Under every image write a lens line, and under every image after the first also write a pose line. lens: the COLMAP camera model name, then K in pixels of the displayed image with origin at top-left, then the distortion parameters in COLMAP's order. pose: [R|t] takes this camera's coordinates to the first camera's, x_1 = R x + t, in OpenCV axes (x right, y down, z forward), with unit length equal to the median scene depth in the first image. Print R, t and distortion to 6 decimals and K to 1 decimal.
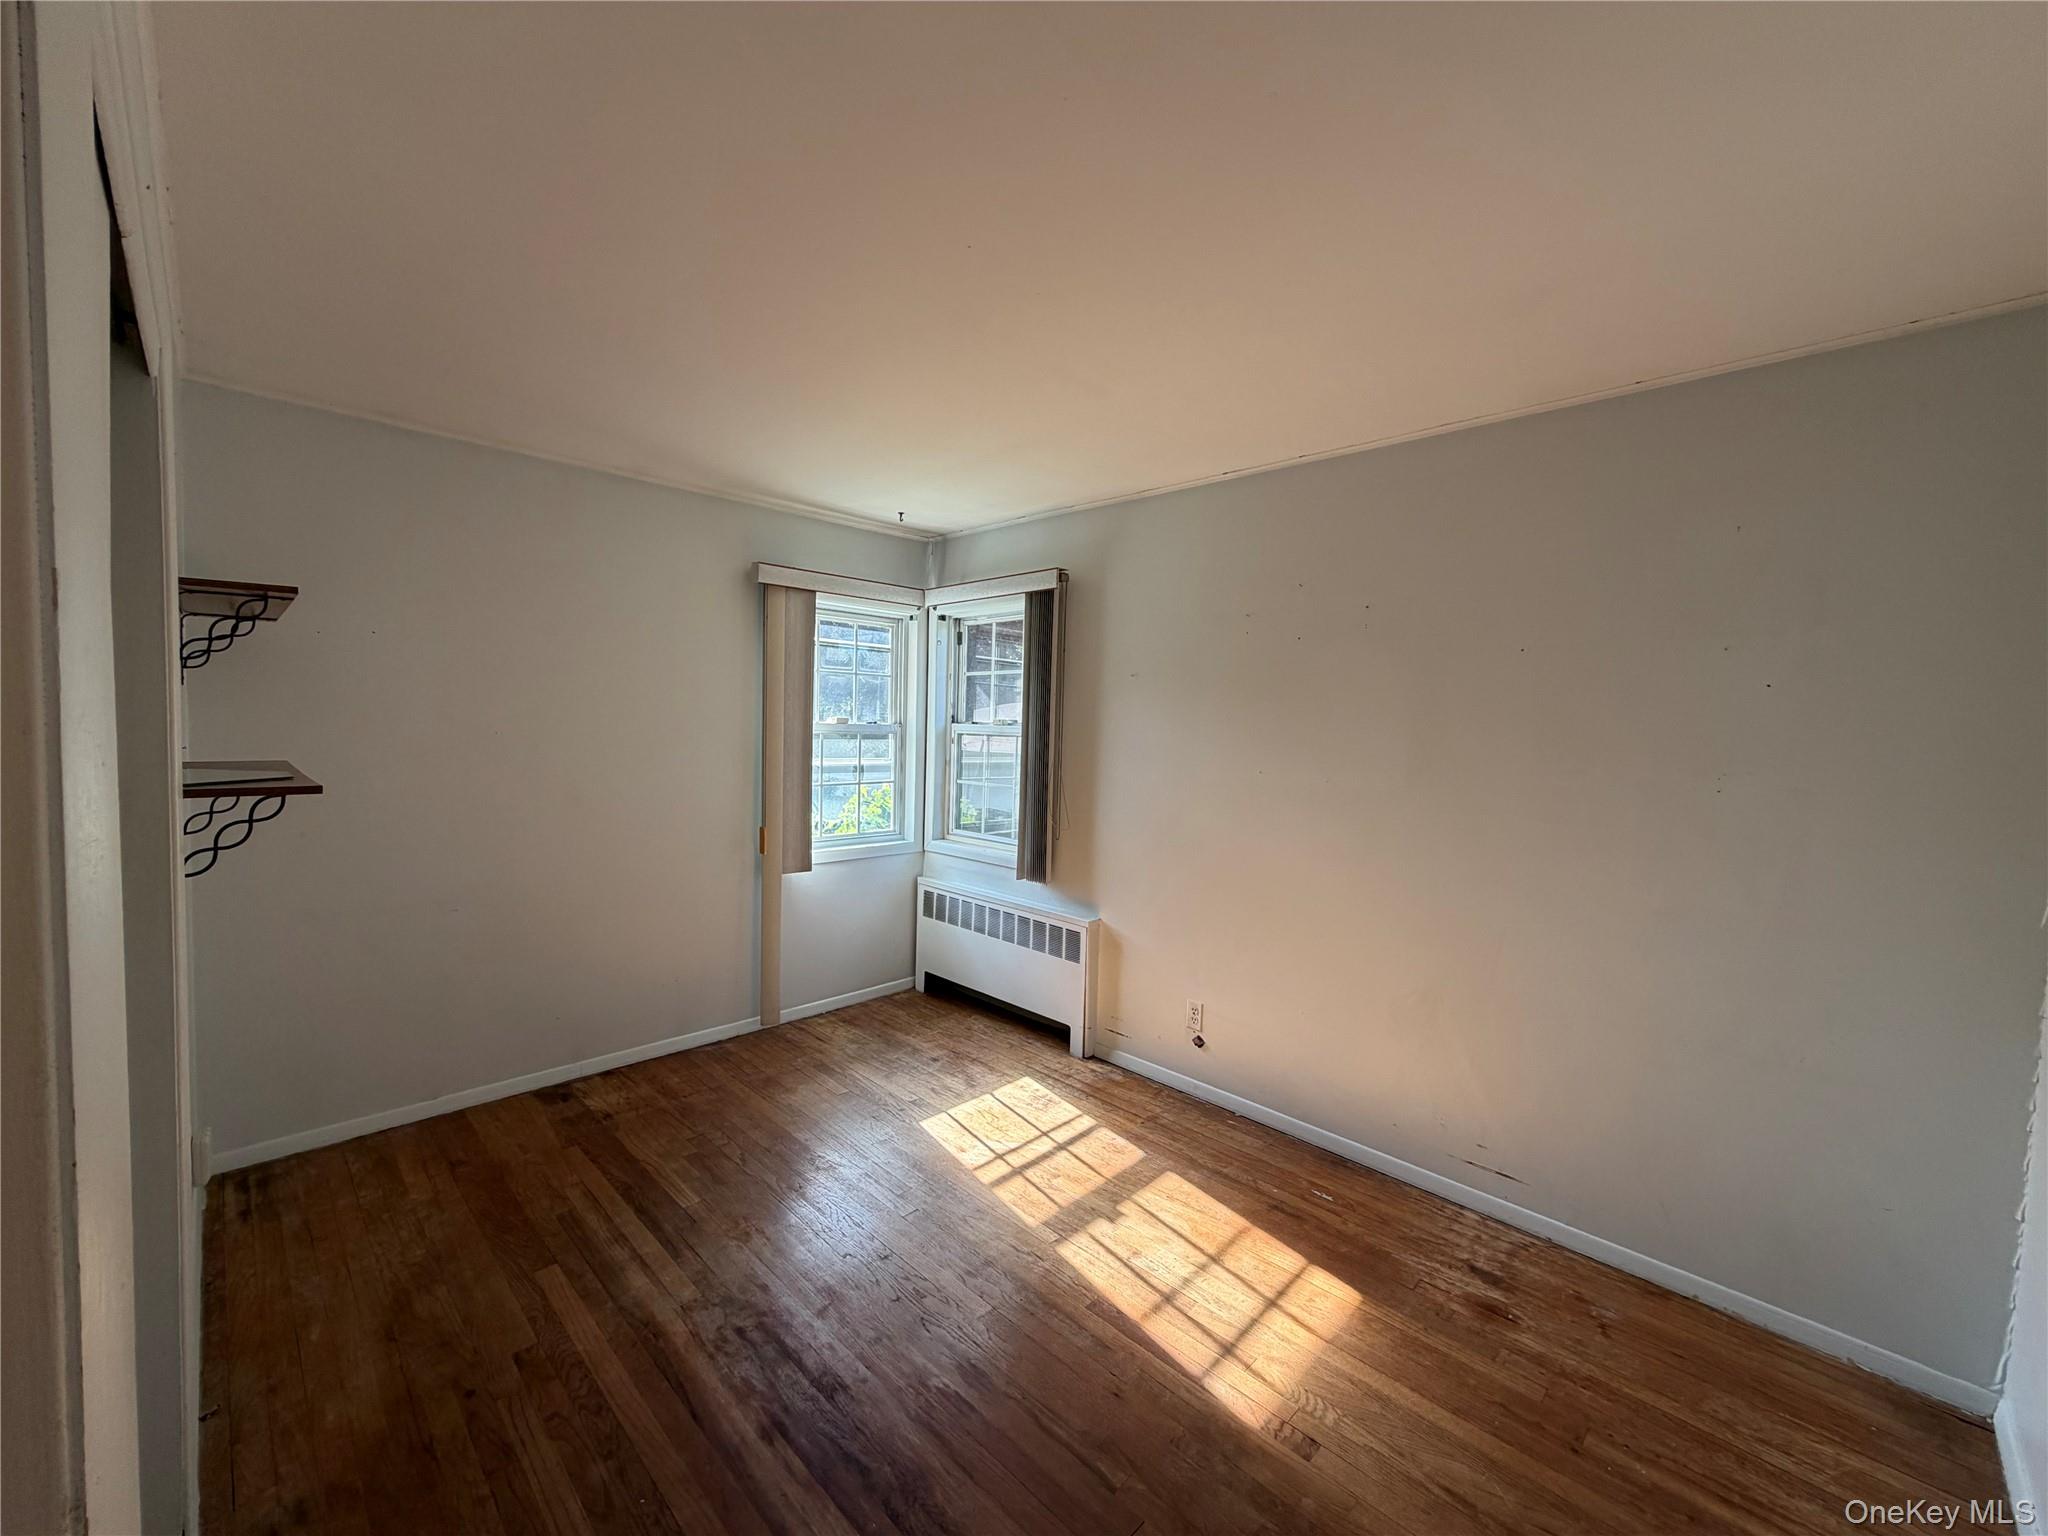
lens RADIAL K [[812.1, 0, 1015.5], [0, 812.1, 771.0], [0, 0, 1]] dist [0.000282, -0.000298]
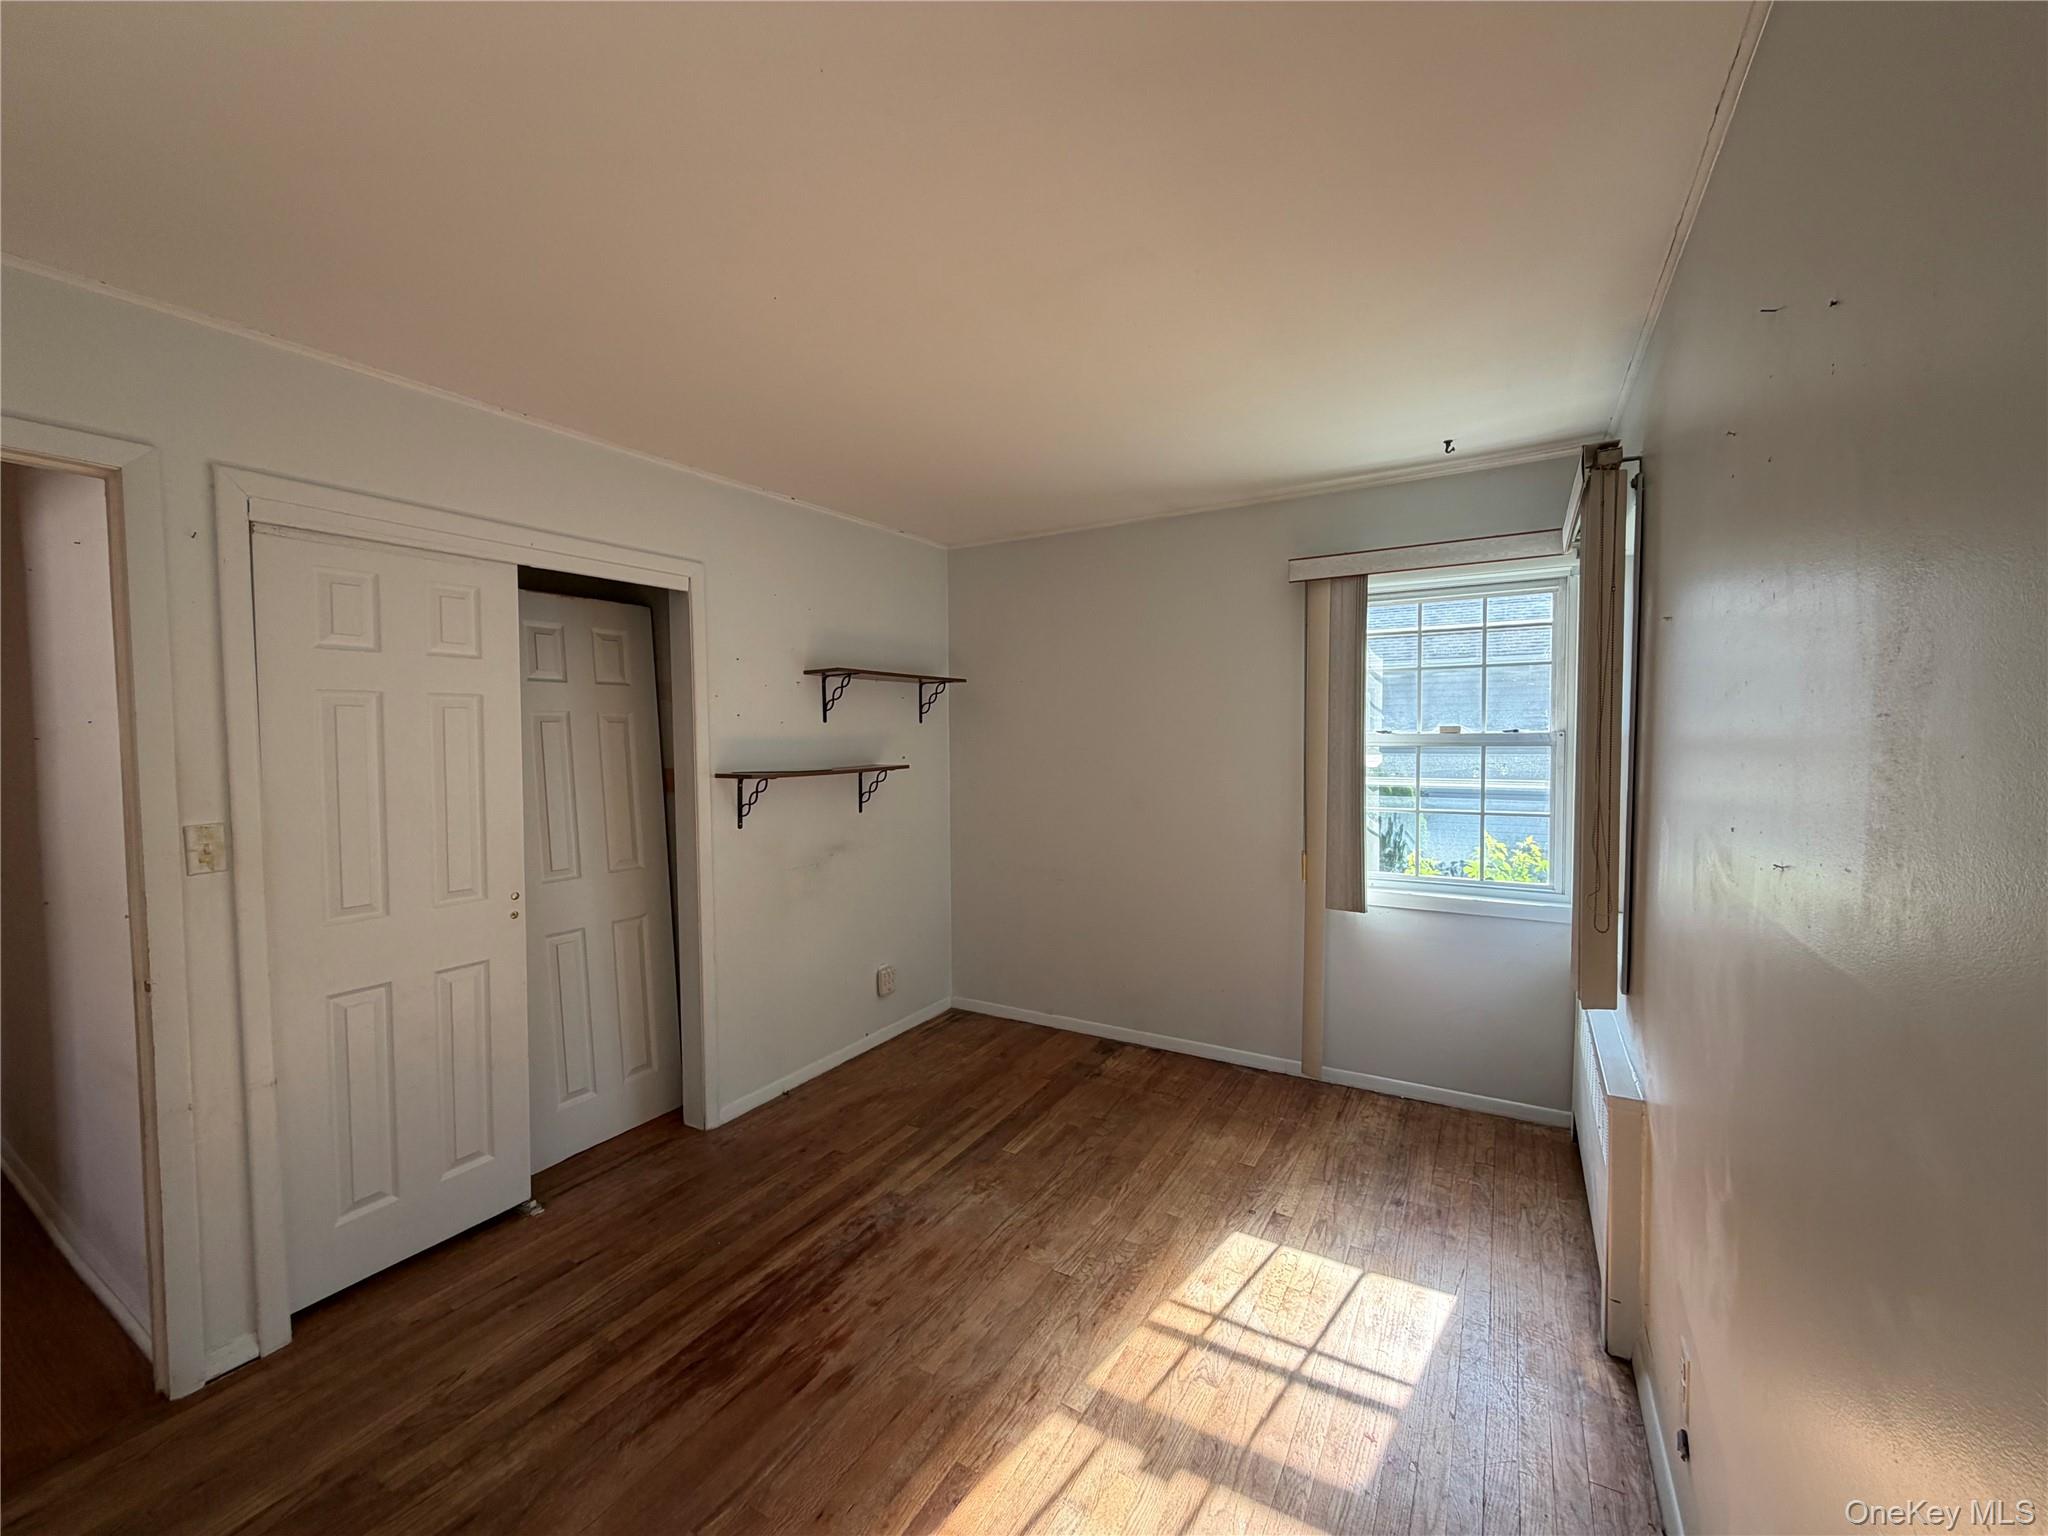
lens RADIAL K [[812.1, 0, 1015.5], [0, 812.1, 771.0], [0, 0, 1]] dist [0.000282, -0.000298]
pose [[0.248806, 0.016630, -0.968411, 0.594435], [-0.040913, 0.999141, 0.006646, -0.015693], [0.967689, 0.037967, 0.249272, 0.576534]]
